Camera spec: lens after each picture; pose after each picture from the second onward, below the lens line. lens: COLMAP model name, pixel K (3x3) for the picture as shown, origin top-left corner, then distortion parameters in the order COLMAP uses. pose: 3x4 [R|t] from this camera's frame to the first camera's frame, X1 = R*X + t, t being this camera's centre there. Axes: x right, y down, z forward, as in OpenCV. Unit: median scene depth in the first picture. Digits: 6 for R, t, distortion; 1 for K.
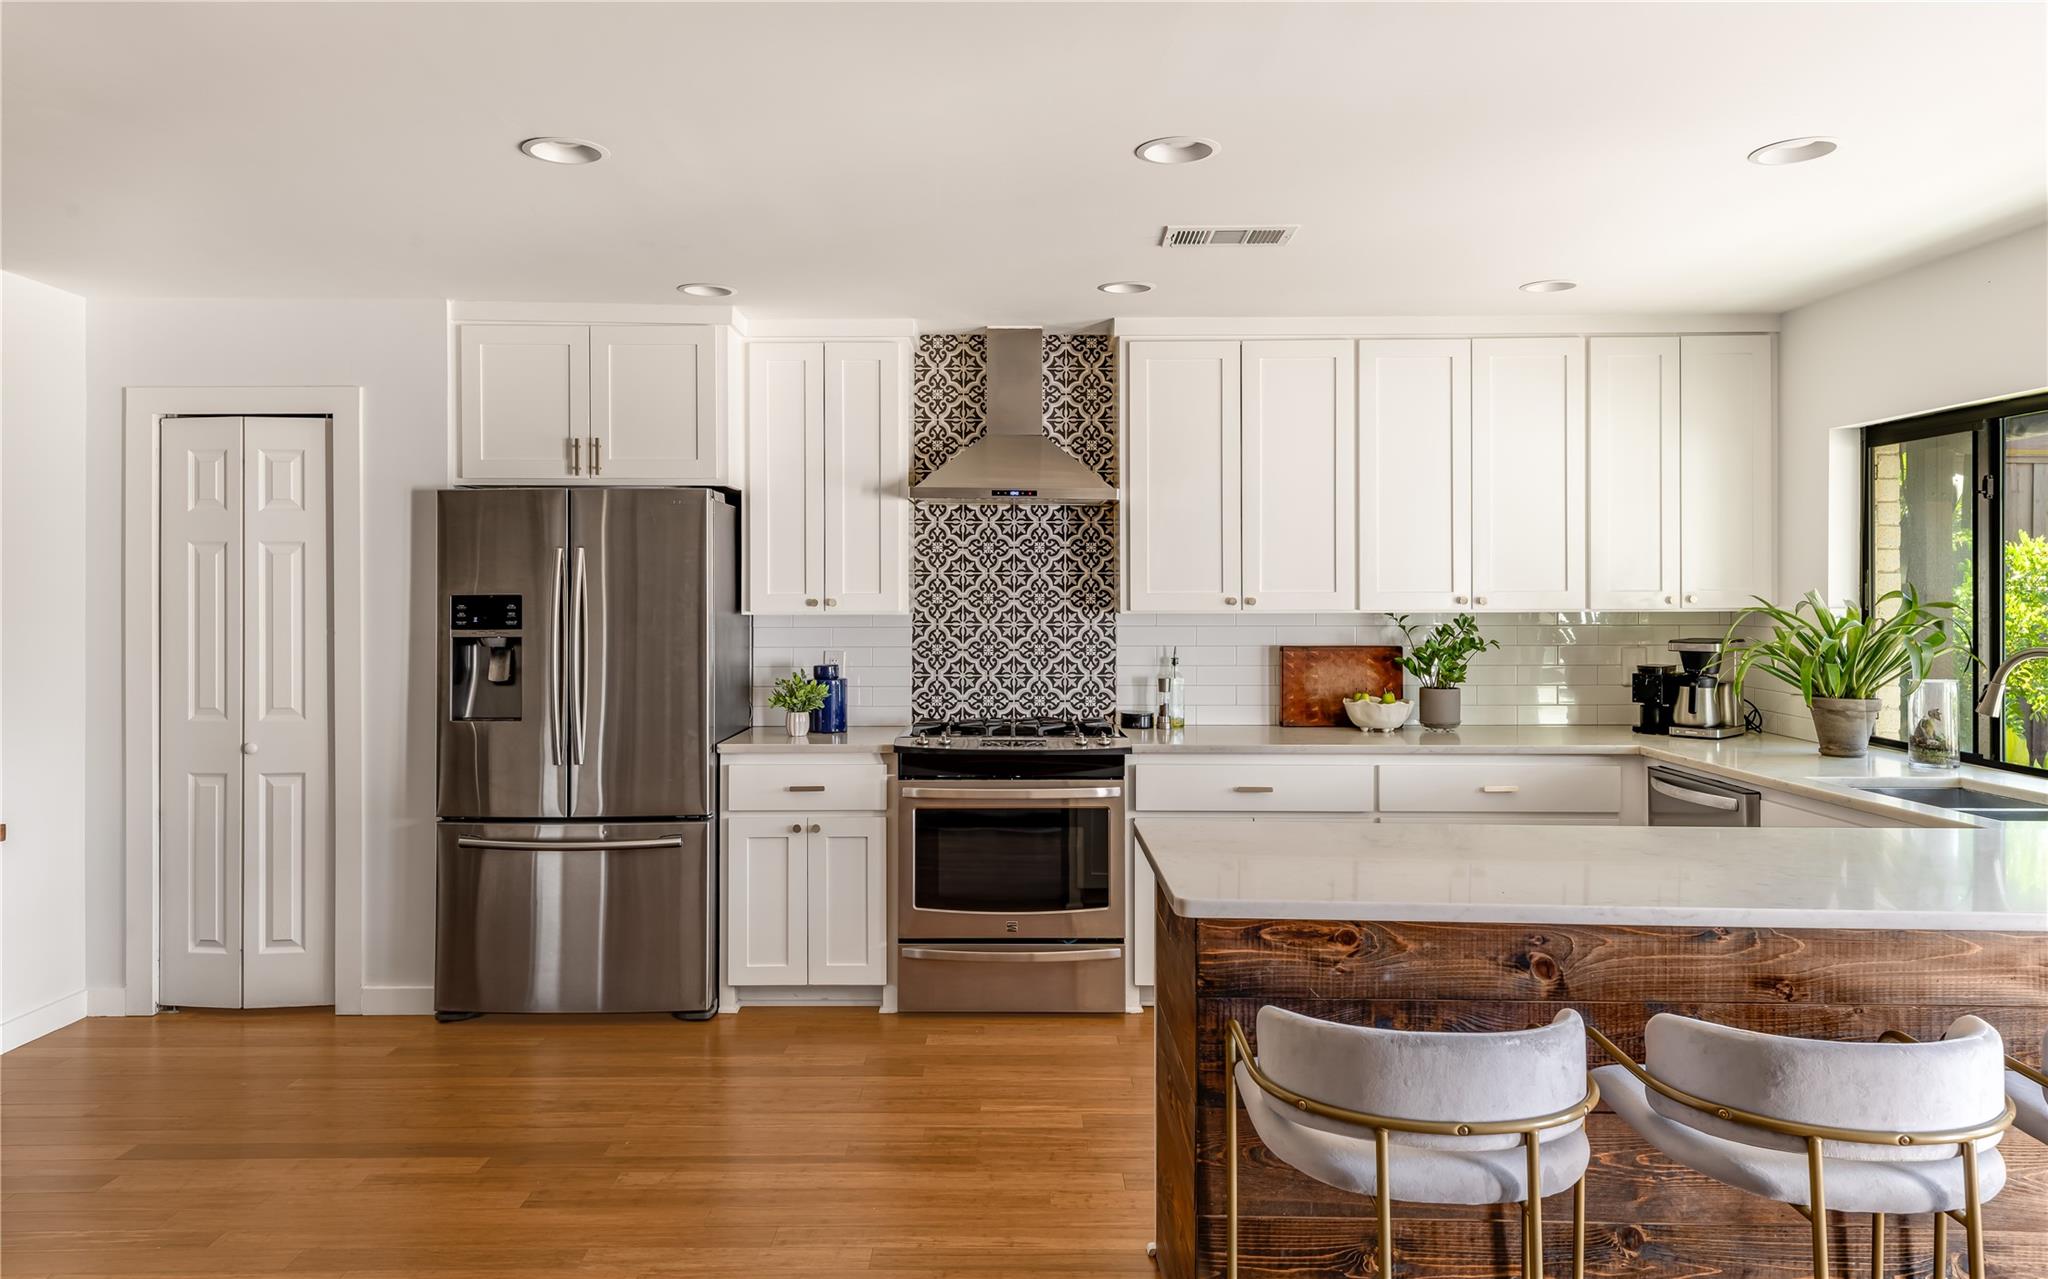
lens RADIAL K [[1343.4, 0, 1003.1], [0, 1343.4, 595.6], [0, 0, 1]] dist [0.019466, -0.001192]
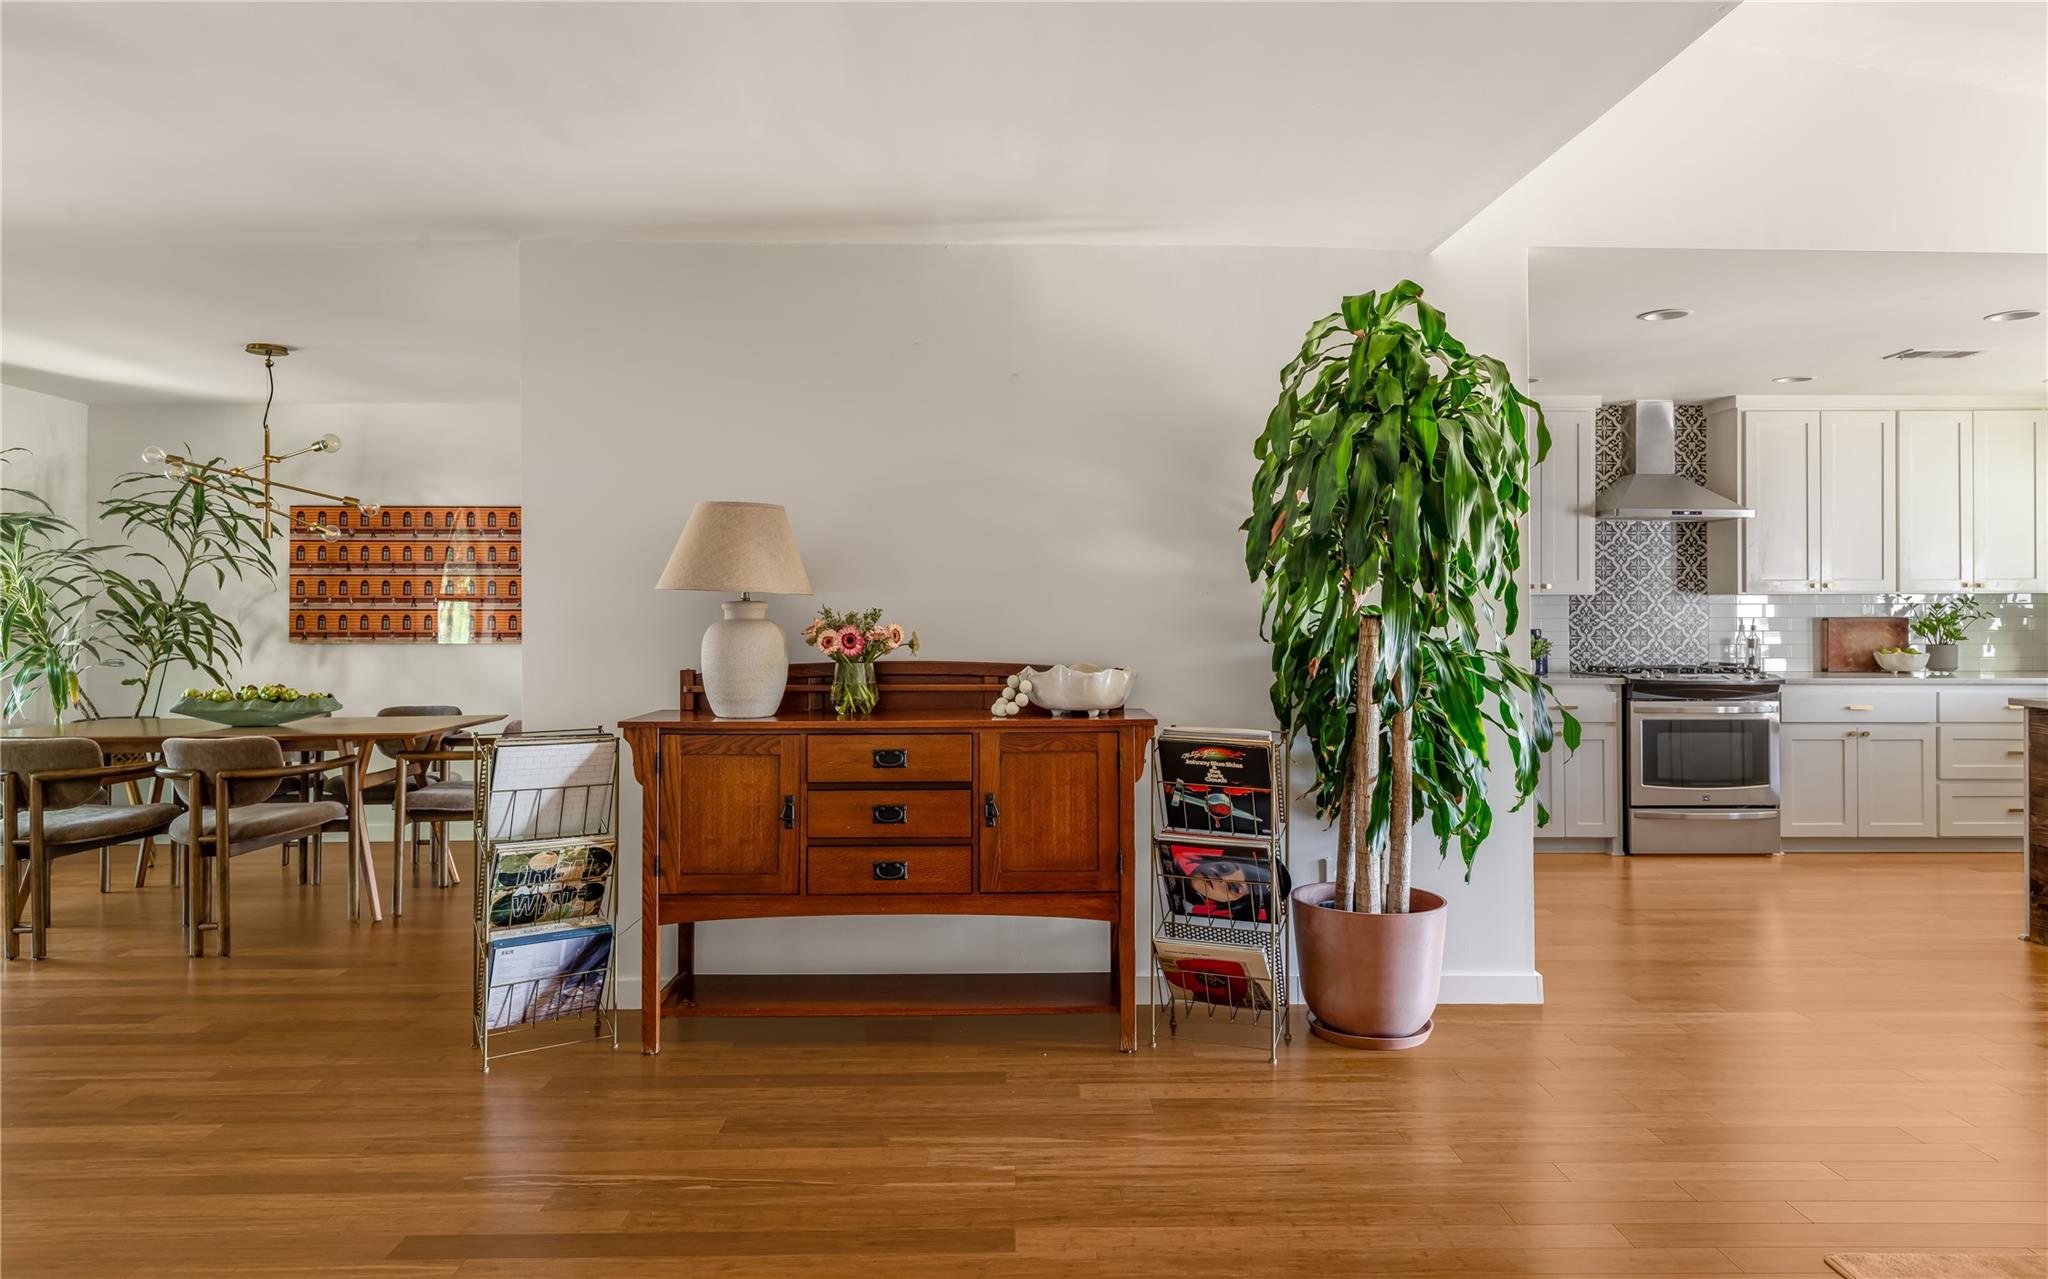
lens RADIAL K [[1241.1, 0, 1032.7], [0, 1241.1, 606.2], [0, 0, 1]] dist [0.016958, -0.014019]
pose [[0.999861, -0.000558, 0.016683, -0.720810], [0.000665, 0.999979, -0.006416, 0.035498], [-0.016679, 0.006426, 0.999840, -0.367322]]
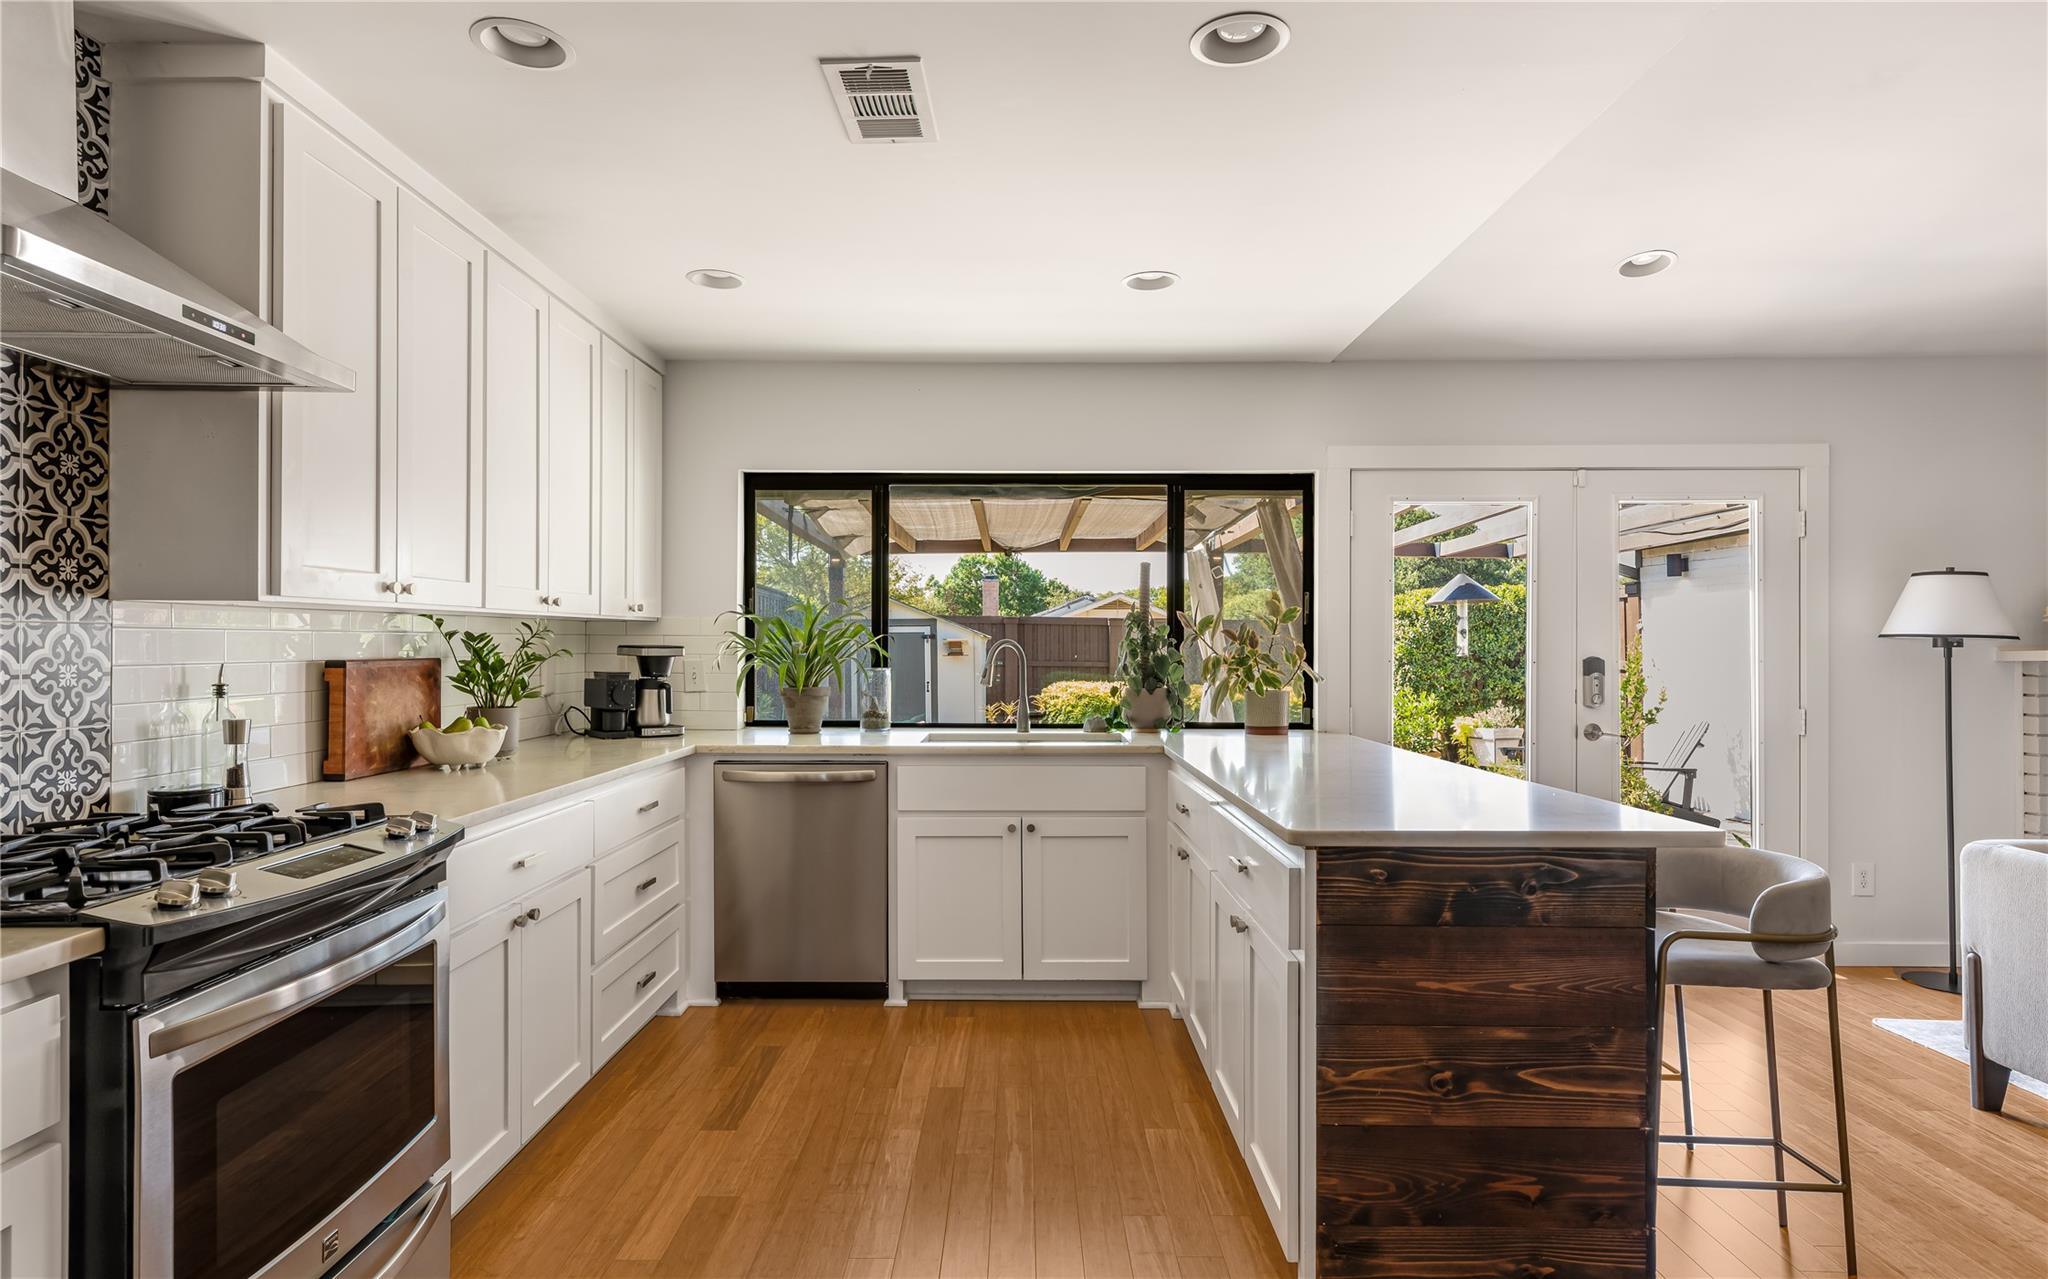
lens RADIAL K [[1101.7, 0, 999.9], [0, 1101.7, 646.0], [0, 0, 1]] dist [0.003747, -0.000854]
pose [[0.016303, -0.001332, 0.999866, -0.350796], [-0.000644, 0.999999, 0.001343, 0.031135], [-0.999867, -0.000666, 0.016302, 0.702804]]
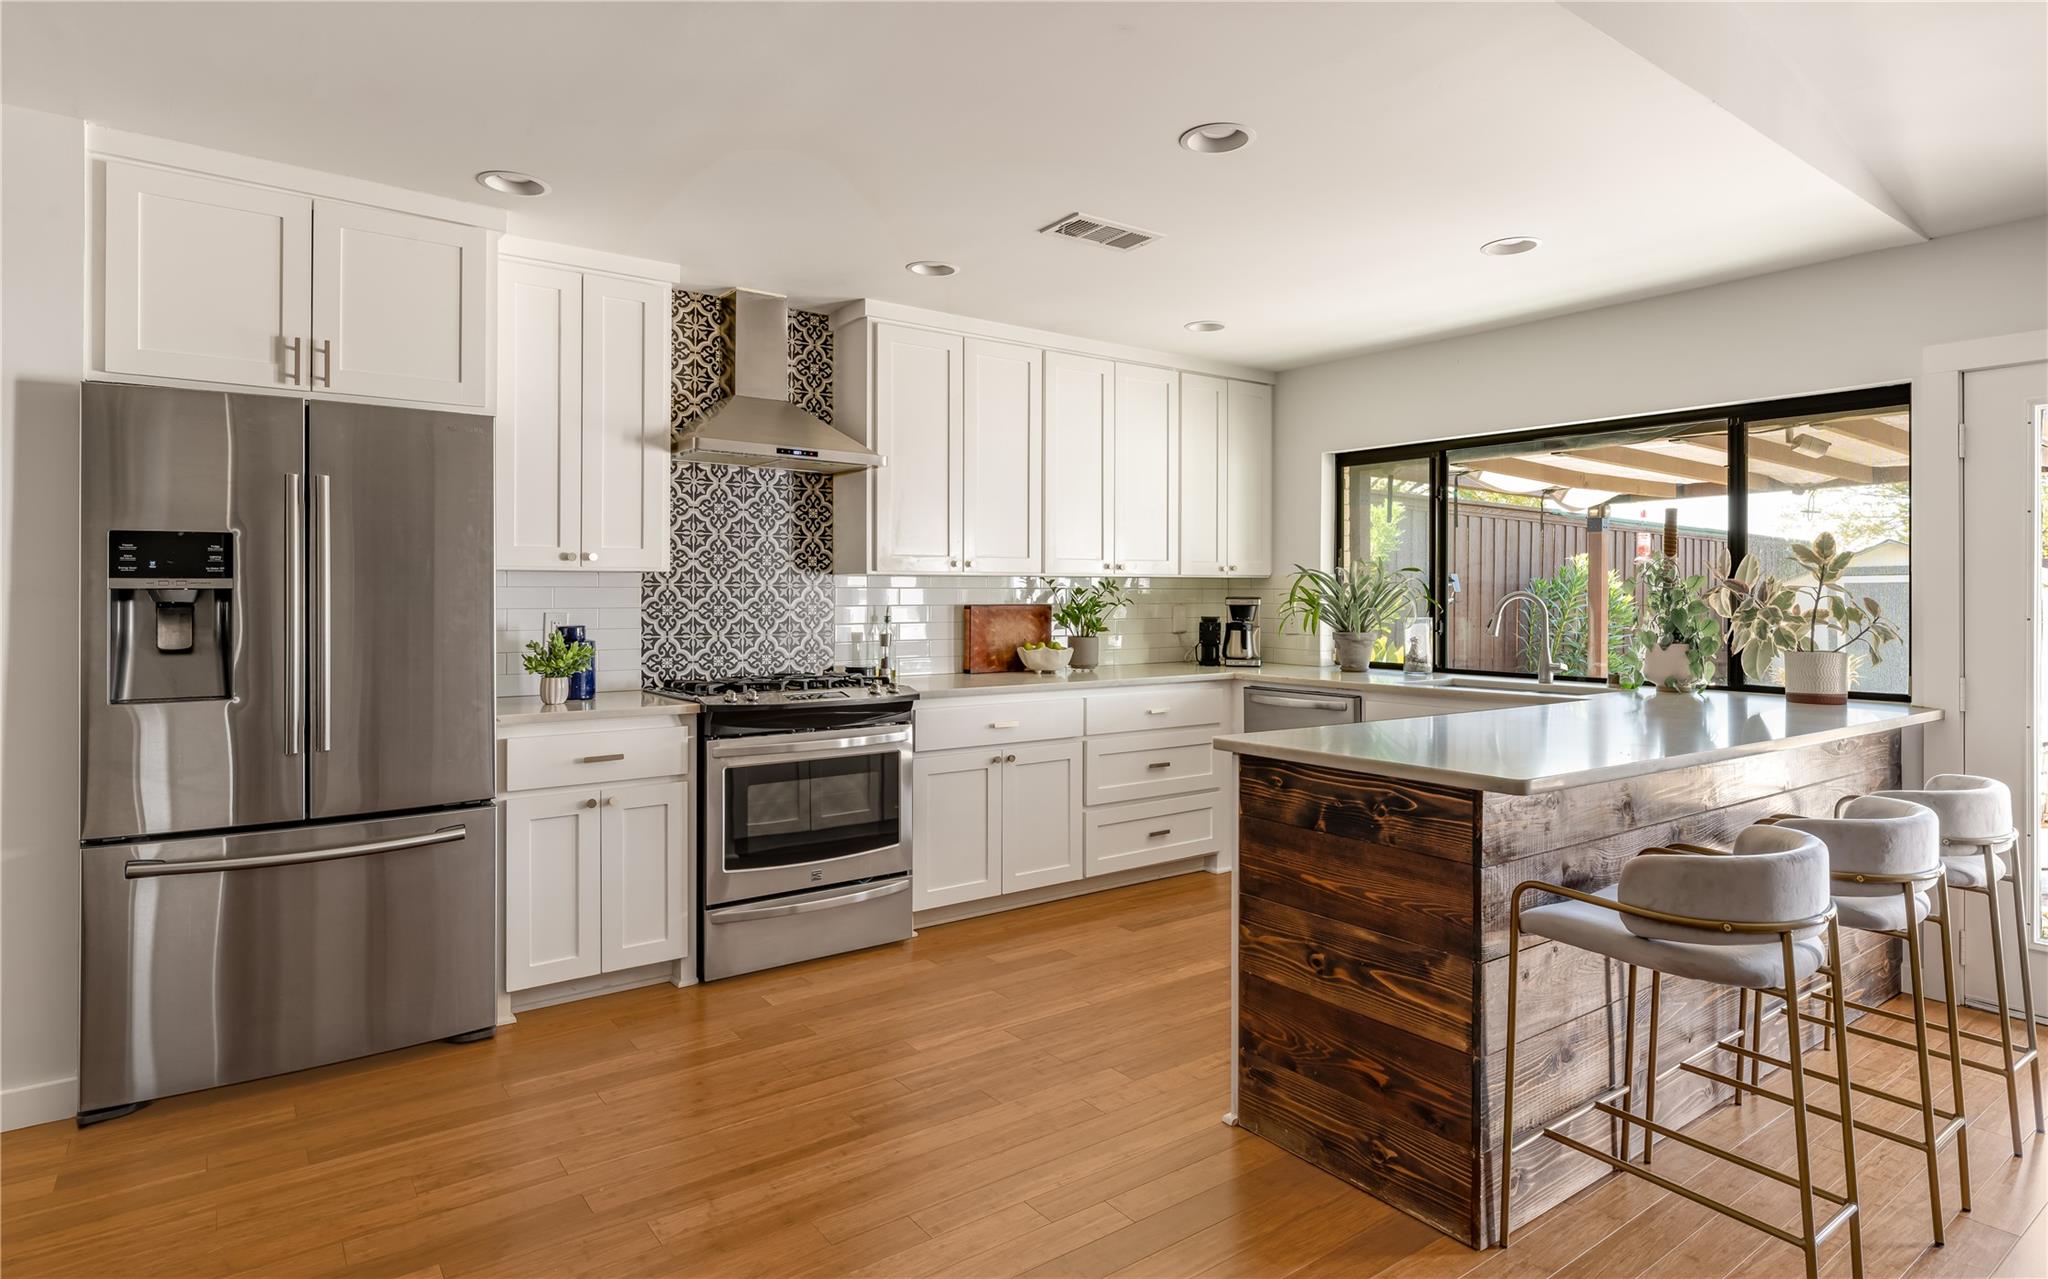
lens RADIAL K [[1086.6, 0, 1026.1], [0, 1086.6, 593.8], [0, 0, 1]] dist [0.003066, -0.006982]
pose [[0.804566, 0.002326, 0.593859, -0.330309], [-0.001799, 0.999997, -0.001480, 0.030896], [-0.593861, 0.000123, 0.804568, 0.223762]]
